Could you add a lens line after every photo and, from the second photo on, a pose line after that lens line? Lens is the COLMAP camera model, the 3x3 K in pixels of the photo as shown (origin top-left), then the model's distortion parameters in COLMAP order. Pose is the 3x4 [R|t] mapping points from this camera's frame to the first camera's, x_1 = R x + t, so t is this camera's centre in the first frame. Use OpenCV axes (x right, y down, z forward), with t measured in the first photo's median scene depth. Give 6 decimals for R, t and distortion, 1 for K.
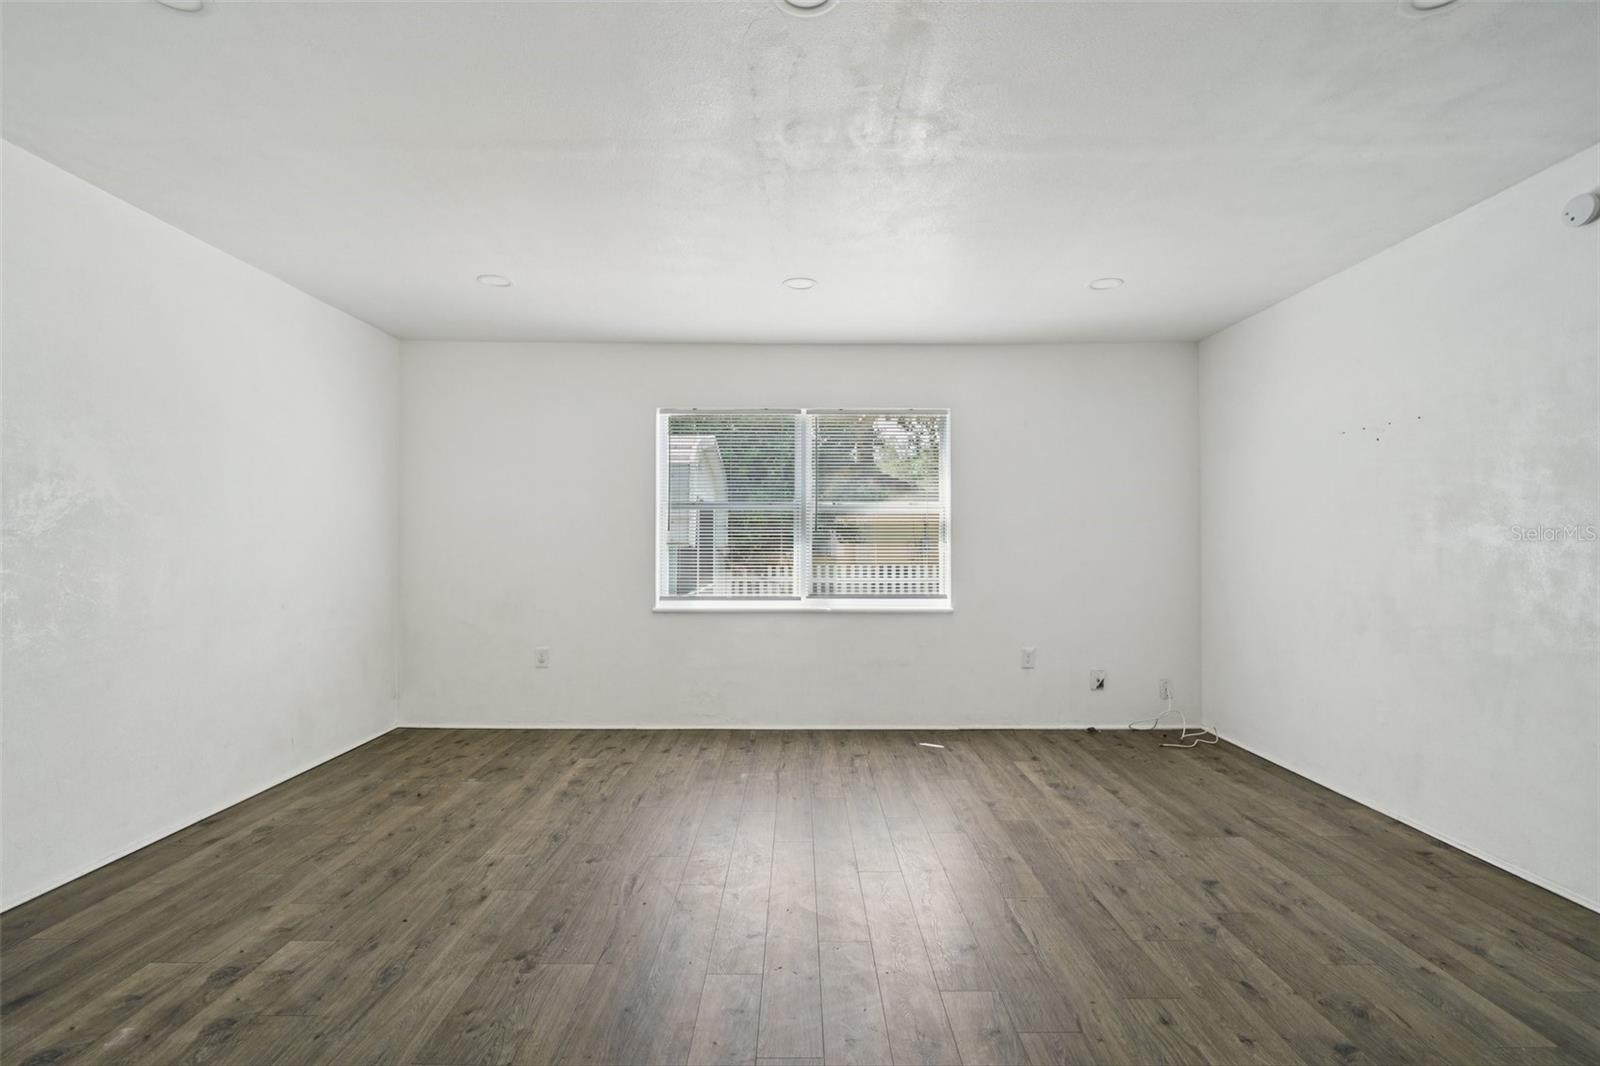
lens RADIAL K [[713.0, 0, 798.1], [0, 713.0, 536.7], [0, 0, 1]] dist [0.008429, 0.000149]
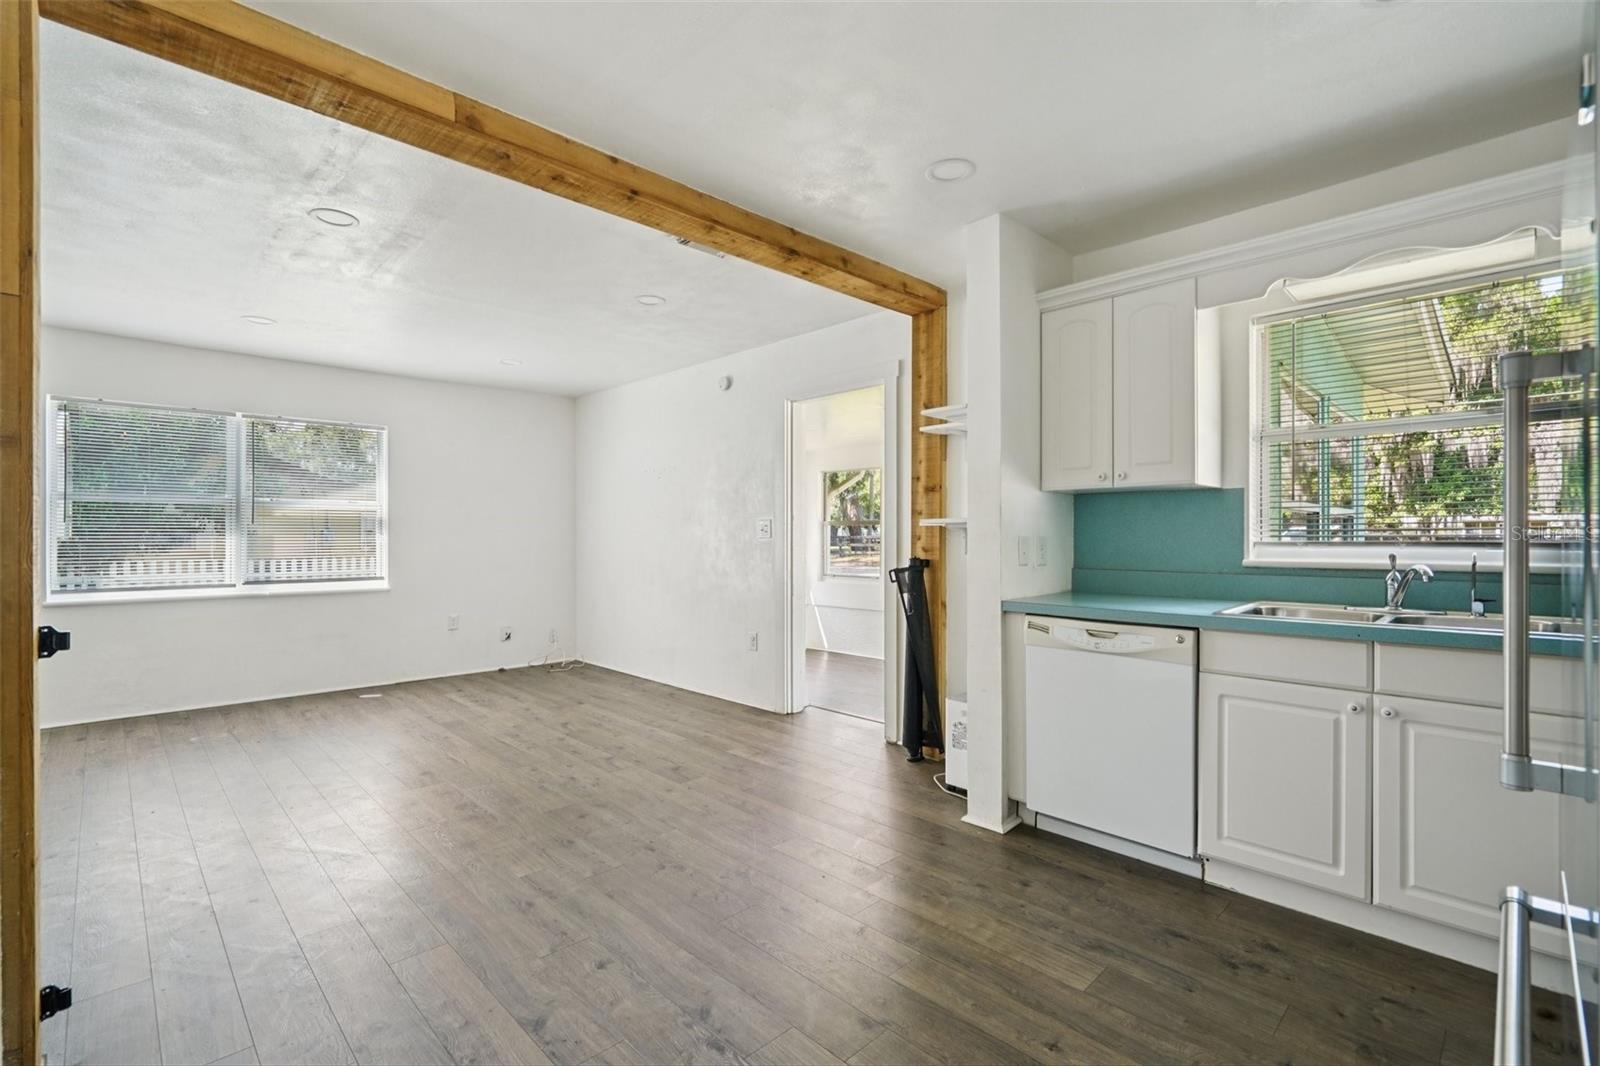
lens RADIAL K [[713.0, 0, 798.3], [0, 713.0, 534.5], [0, 0, 1]] dist [0.008429, 0.000149]
pose [[0.711897, -0.000488, 0.702283, -0.189251], [-0.006149, 0.999957, 0.006929, -0.006154], [-0.702256, -0.009251, 0.711864, -0.482364]]
